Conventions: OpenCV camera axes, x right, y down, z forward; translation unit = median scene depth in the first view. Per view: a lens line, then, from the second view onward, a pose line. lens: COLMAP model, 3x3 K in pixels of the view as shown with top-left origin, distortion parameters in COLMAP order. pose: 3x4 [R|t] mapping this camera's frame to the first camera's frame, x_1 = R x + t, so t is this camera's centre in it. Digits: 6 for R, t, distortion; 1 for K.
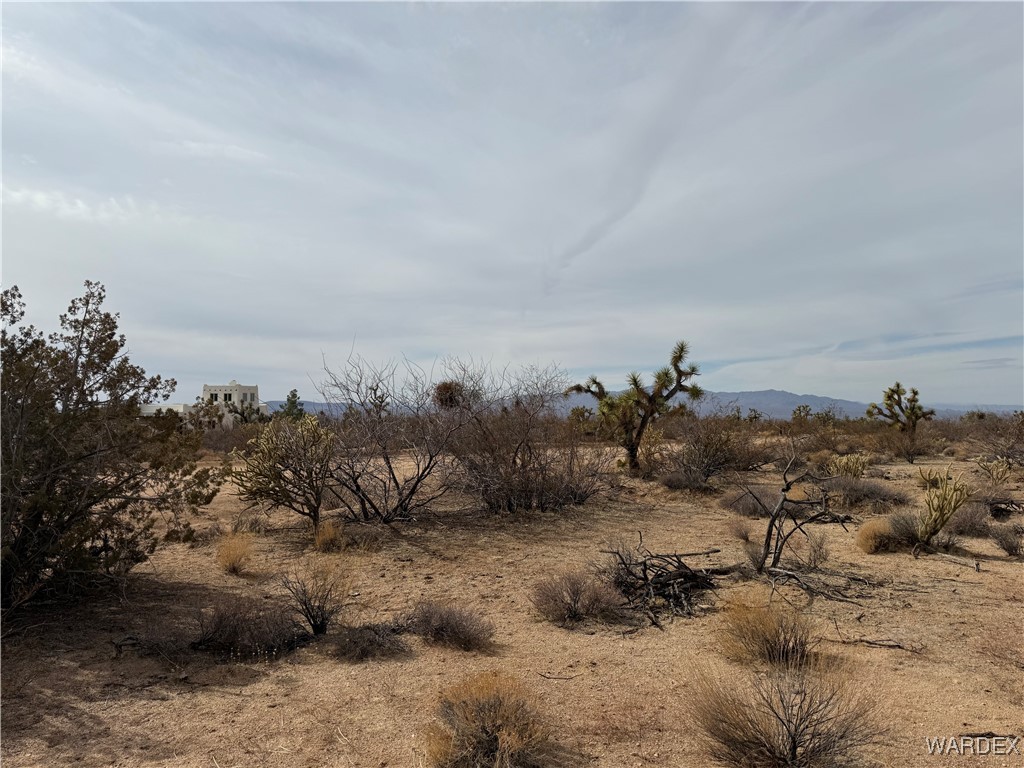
lens RADIAL K [[723.7, 0, 512.0], [0, 723.7, 384.0], [0, 0, 1]] dist [0.068693, -0.091441]
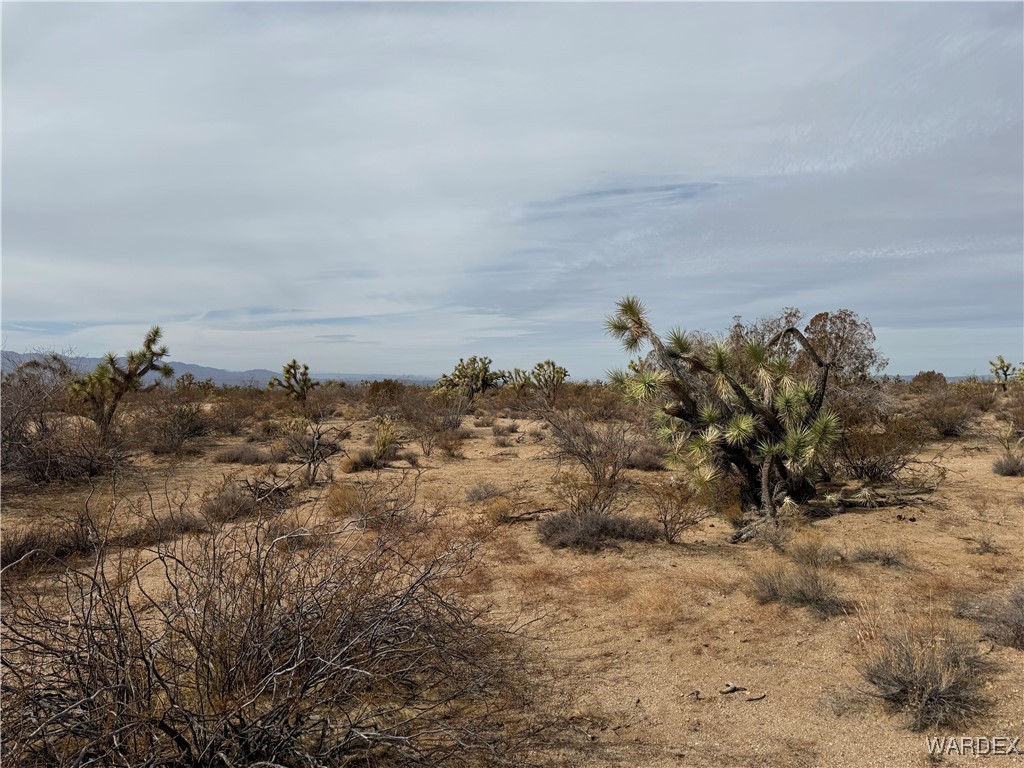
lens RADIAL K [[723.7, 0, 512.0], [0, 723.7, 384.0], [0, 0, 1]] dist [0.068693, -0.091441]
pose [[0.681297, -0.005536, 0.731986, -0.123038], [-0.027306, 0.999083, 0.032971, -0.011451], [-0.731498, -0.042451, 0.680521, -0.108503]]
